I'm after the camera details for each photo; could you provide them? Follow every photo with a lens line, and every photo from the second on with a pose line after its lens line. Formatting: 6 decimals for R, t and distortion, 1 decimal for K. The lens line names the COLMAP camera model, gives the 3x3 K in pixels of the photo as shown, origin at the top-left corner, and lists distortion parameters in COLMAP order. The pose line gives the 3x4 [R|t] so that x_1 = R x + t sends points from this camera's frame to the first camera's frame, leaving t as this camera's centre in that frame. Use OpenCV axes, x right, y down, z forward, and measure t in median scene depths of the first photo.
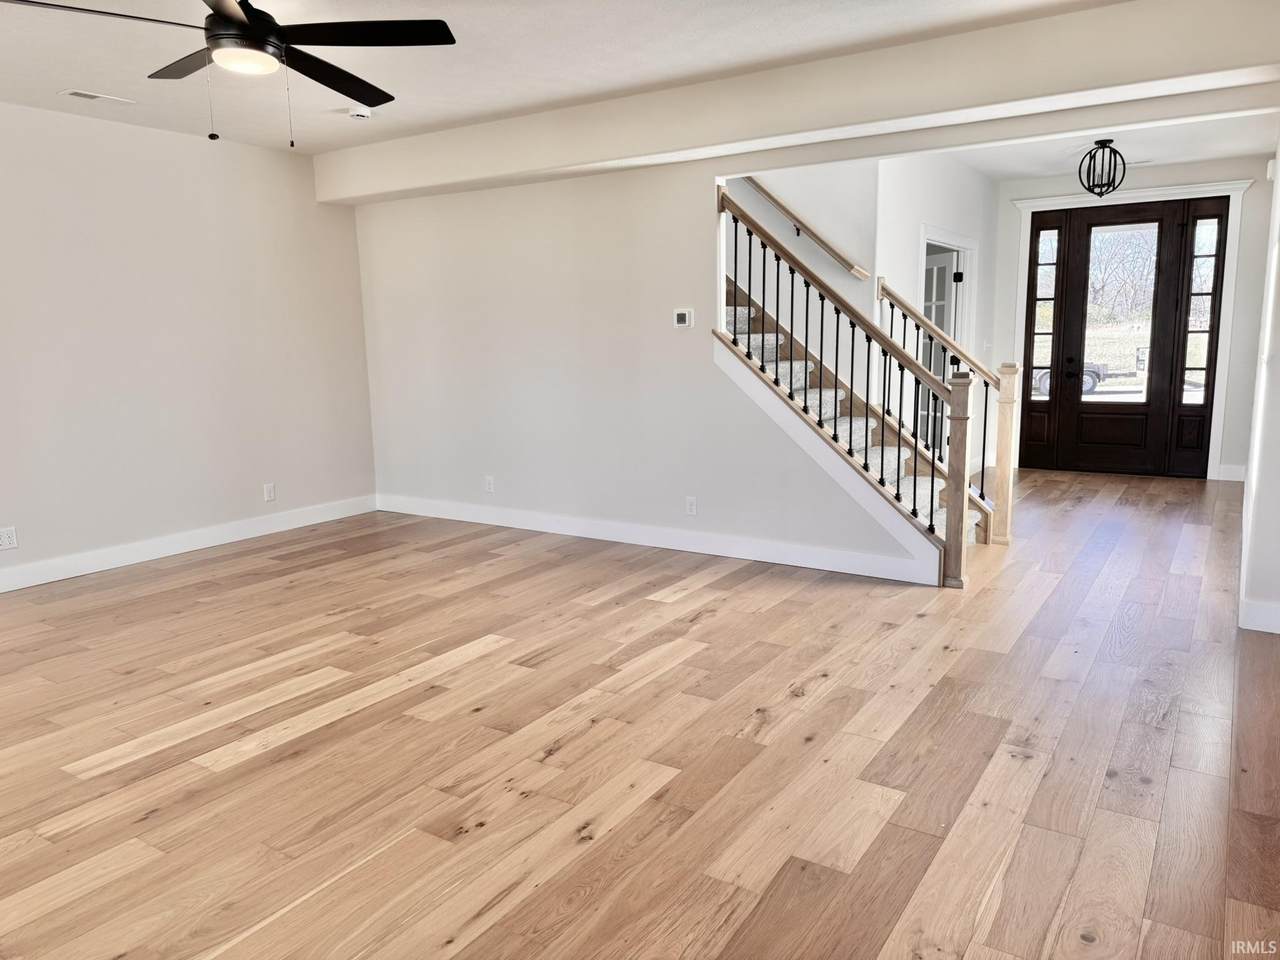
lens RADIAL K [[904.8, 0, 638.3], [0, 904.8, 473.2], [0, 0, 1]] dist [0.019357, -0.007011]
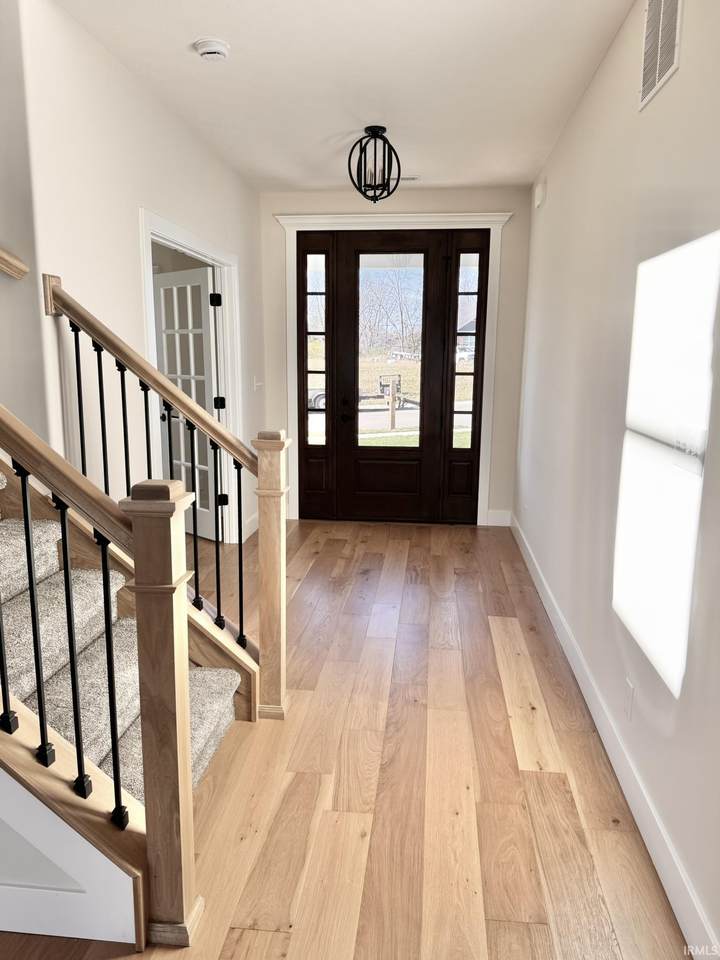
lens RADIAL K [[678.6, 0, 358.8], [0, 678.6, 478.2], [0, 0, 1]] dist [0.019357, -0.007011]
pose [[0.887006, -0.057630, 0.458147, 0.188173], [0.047074, 0.998298, 0.034436, -0.076767], [-0.459352, -0.008978, 0.888209, 0.425693]]
